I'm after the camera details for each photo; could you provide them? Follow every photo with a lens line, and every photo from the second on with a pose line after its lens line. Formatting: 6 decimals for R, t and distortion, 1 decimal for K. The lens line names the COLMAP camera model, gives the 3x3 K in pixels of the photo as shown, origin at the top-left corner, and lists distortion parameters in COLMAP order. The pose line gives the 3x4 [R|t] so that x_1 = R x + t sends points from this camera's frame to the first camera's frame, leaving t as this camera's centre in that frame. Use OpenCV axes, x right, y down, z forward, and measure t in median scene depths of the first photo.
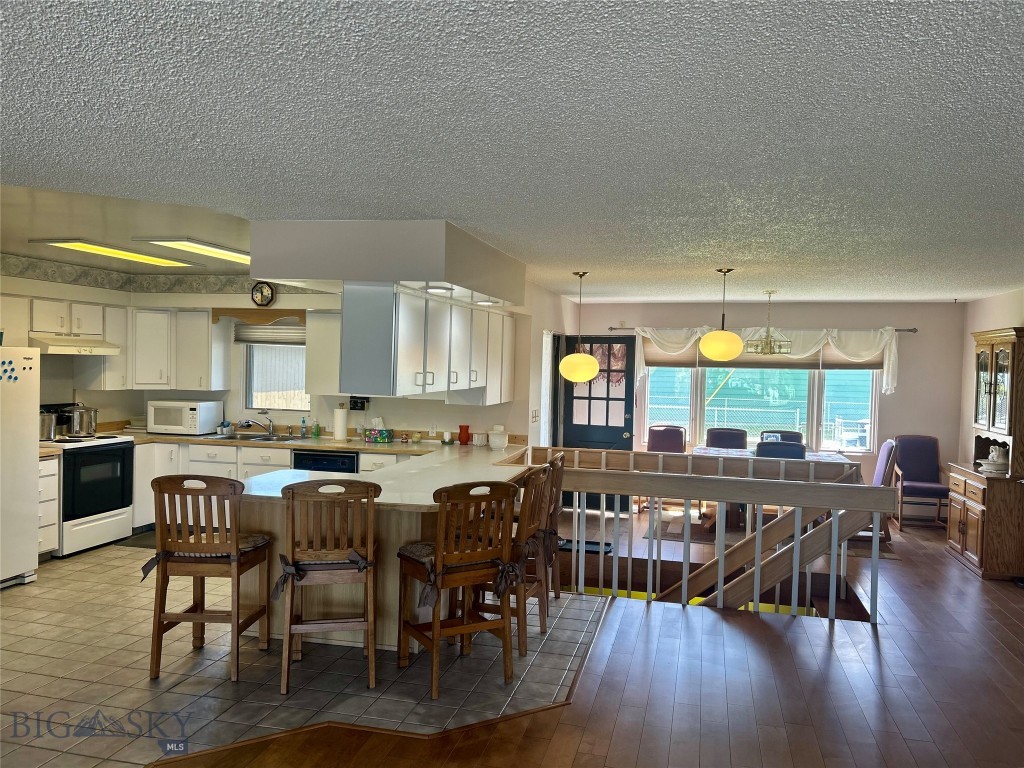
lens RADIAL K [[764.4, 0, 518.7], [0, 764.4, 394.5], [0, 0, 1]] dist [0.049162, -0.029678]
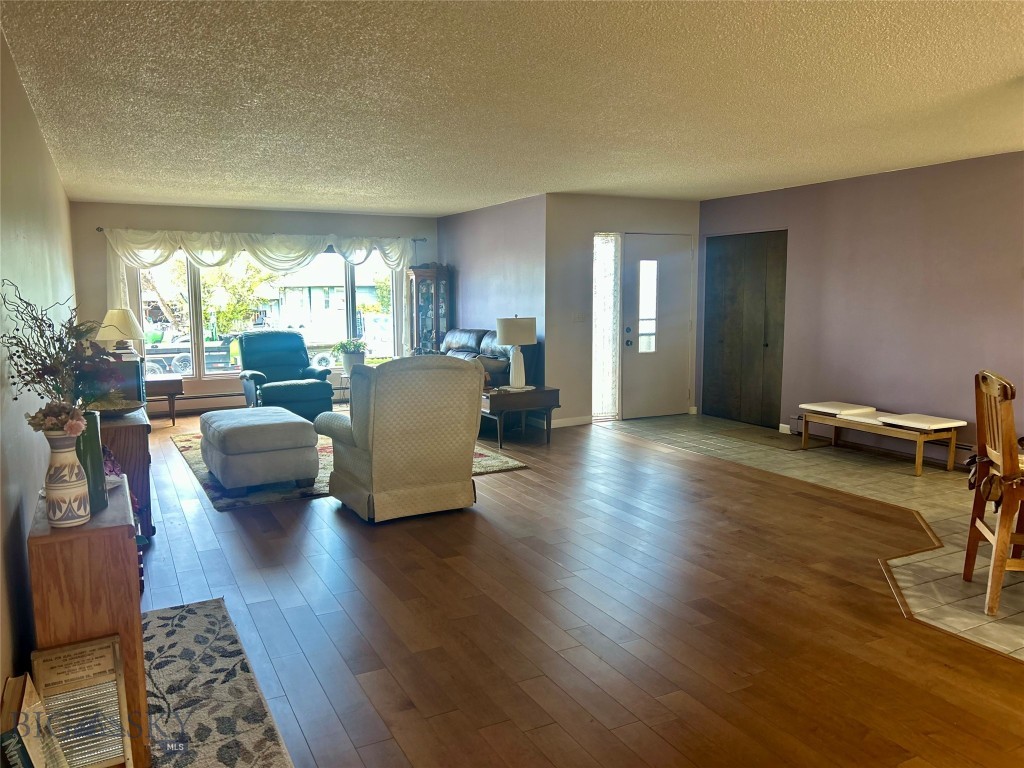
lens RADIAL K [[764.4, 0, 511.6], [0, 764.4, 385.2], [0, 0, 1]] dist [0.049162, -0.029678]
pose [[-0.746610, 0.072897, -0.661255, 0.540677], [-0.034295, 0.988439, 0.147688, 0.002114], [0.664377, 0.132943, -0.735479, 0.708825]]
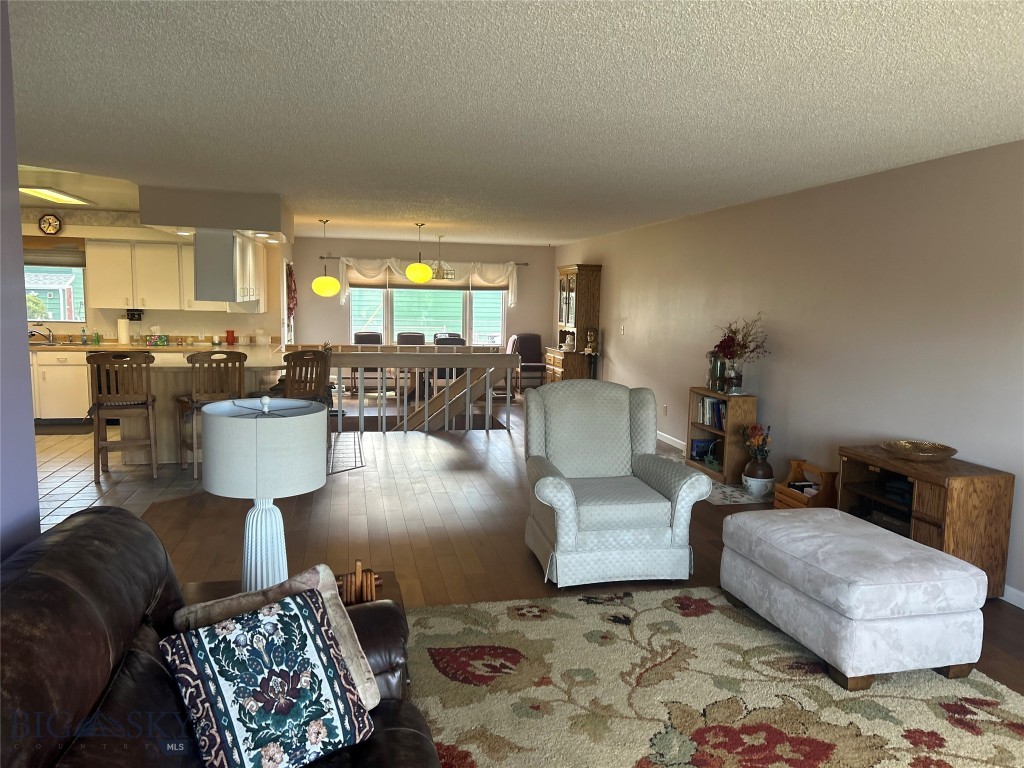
lens RADIAL K [[764.4, 0, 514.6], [0, 764.4, 395.0], [0, 0, 1]] dist [0.049162, -0.029678]
pose [[0.897582, -0.058226, 0.436986, -0.226352], [0.016311, 0.994947, 0.099067, 0.028457], [-0.440546, -0.081793, 0.893996, -0.444366]]
